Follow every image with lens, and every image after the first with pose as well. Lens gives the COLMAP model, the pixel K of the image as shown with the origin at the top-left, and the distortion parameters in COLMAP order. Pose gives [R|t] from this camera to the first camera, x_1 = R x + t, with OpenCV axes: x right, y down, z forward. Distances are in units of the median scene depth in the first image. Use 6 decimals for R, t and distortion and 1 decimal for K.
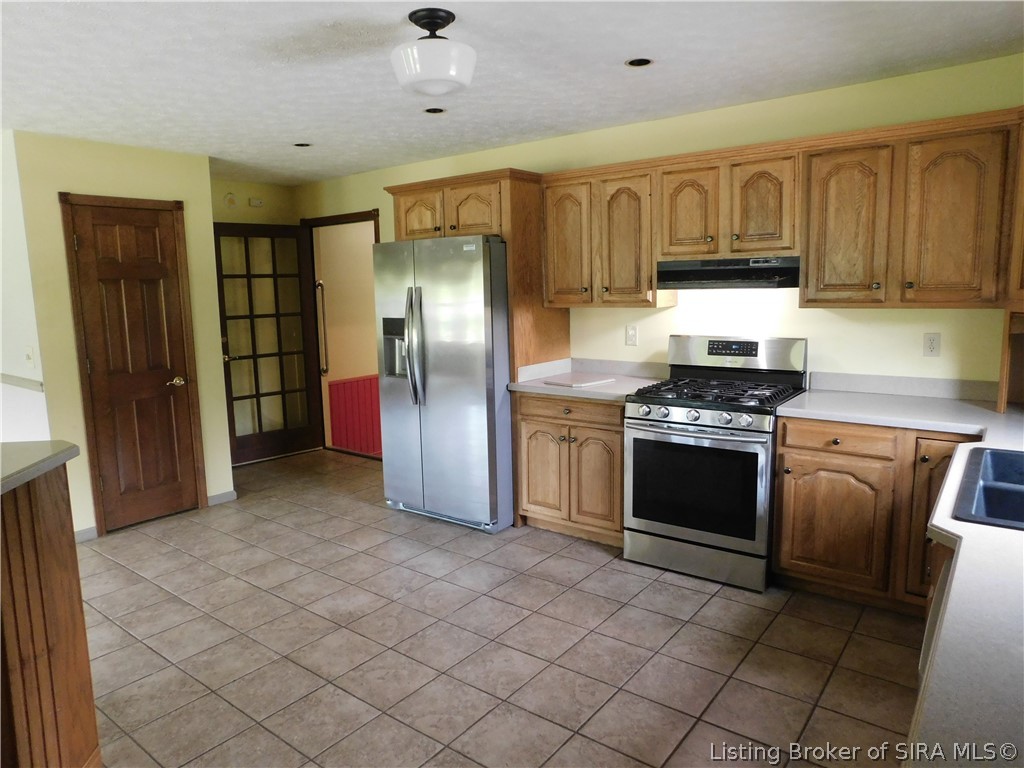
lens RADIAL K [[674.1, 0, 510.1], [0, 674.1, 384.9], [0, 0, 1]] dist [-0.075597, 0.048768]
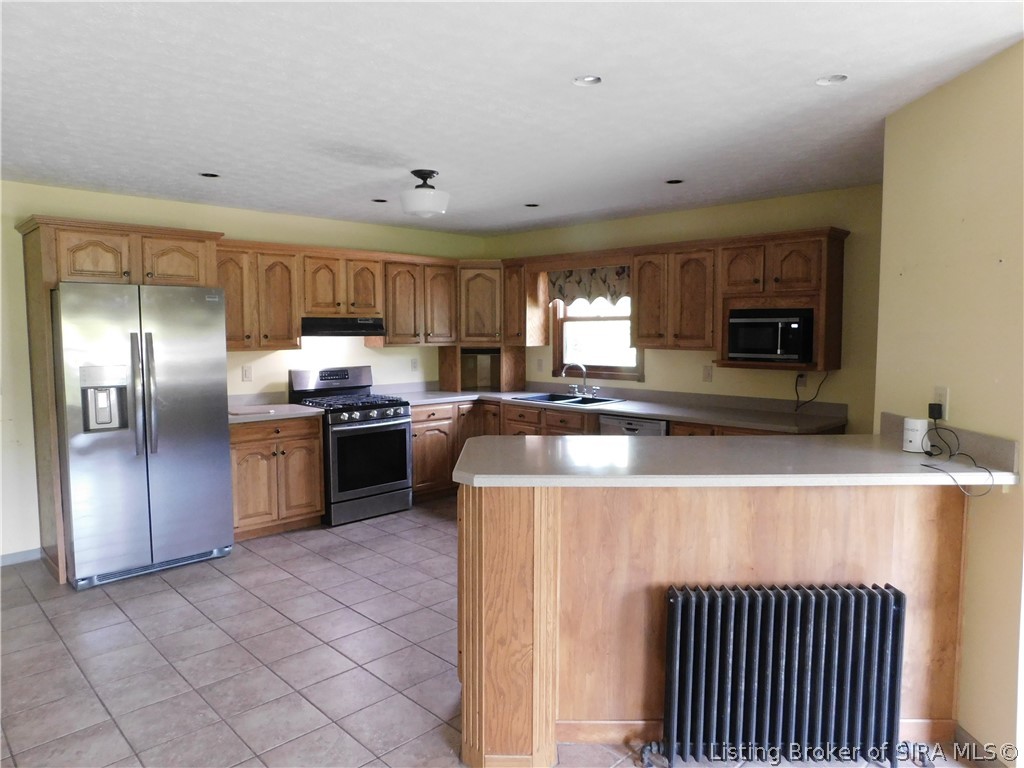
lens RADIAL K [[674.1, 0, 509.0], [0, 674.1, 383.0], [0, 0, 1]] dist [-0.075597, 0.048768]
pose [[0.134020, -0.057330, 0.989319, -1.195408], [0.141799, 0.989162, 0.038112, -0.040362], [-0.980781, 0.135177, 0.140697, 0.411954]]
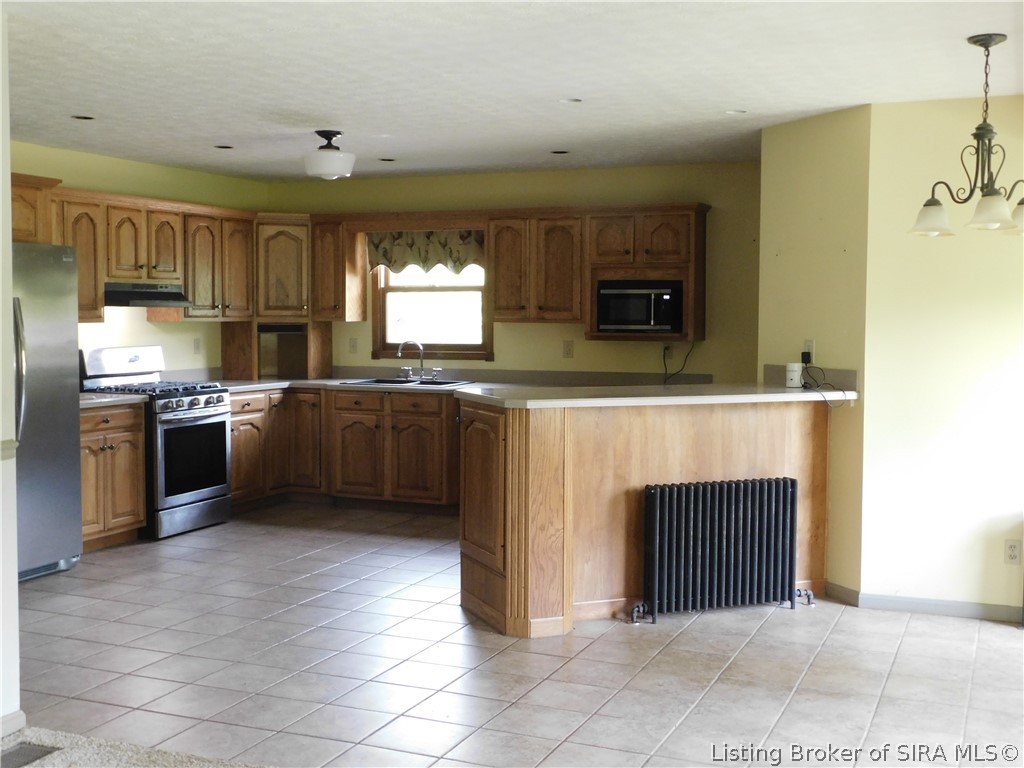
lens RADIAL K [[1212.4, 0, 507.9], [0, 1212.4, 382.6], [0, 0, 1]] dist [-0.024908, 0.000000]
pose [[-0.254064, -0.035898, 0.966521, -2.044082], [0.141680, 0.987150, 0.073907, -0.075359], [-0.956754, 0.155713, -0.245714, 0.927636]]
